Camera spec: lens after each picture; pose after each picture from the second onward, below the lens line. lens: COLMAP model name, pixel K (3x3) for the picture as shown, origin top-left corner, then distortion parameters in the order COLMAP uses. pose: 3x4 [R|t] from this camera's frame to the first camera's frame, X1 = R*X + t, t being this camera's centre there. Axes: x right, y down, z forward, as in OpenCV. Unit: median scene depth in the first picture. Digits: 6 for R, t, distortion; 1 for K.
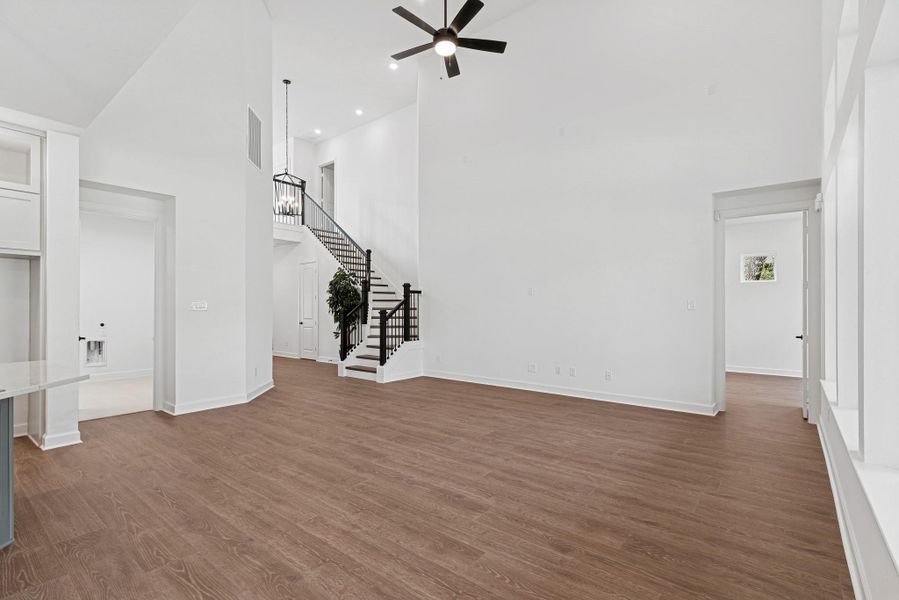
lens RADIAL K [[425.7, 0, 454.1], [0, 425.7, 297.1], [0, 0, 1]] dist [0.021659, 0.000686]
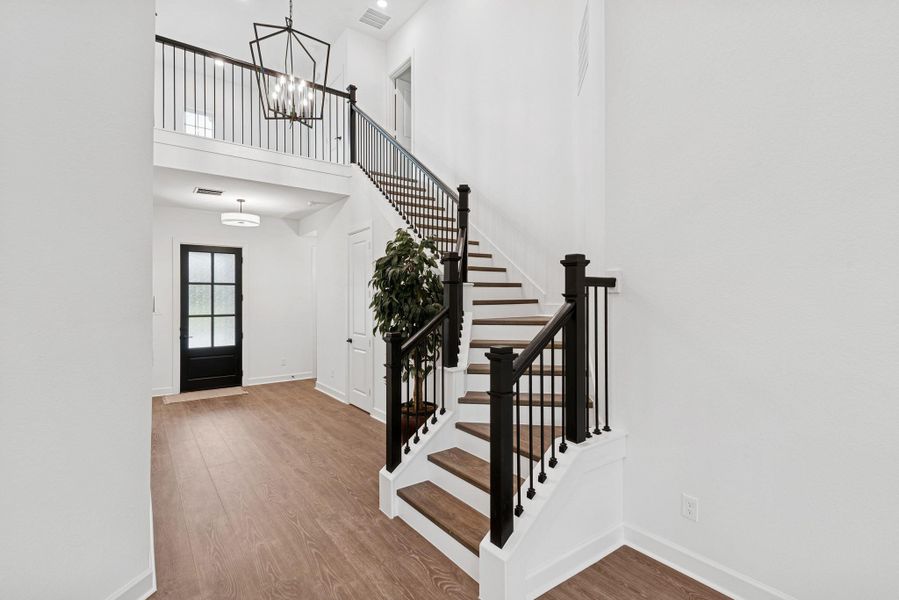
lens RADIAL K [[425.7, 0, 454.8], [0, 425.7, 293.8], [0, 0, 1]] dist [0.021659, 0.000686]
pose [[0.968621, -0.001542, -0.248537, -0.104892], [0.004379, 0.999931, 0.010864, -0.006783], [0.248503, -0.011612, 0.968561, 0.598011]]
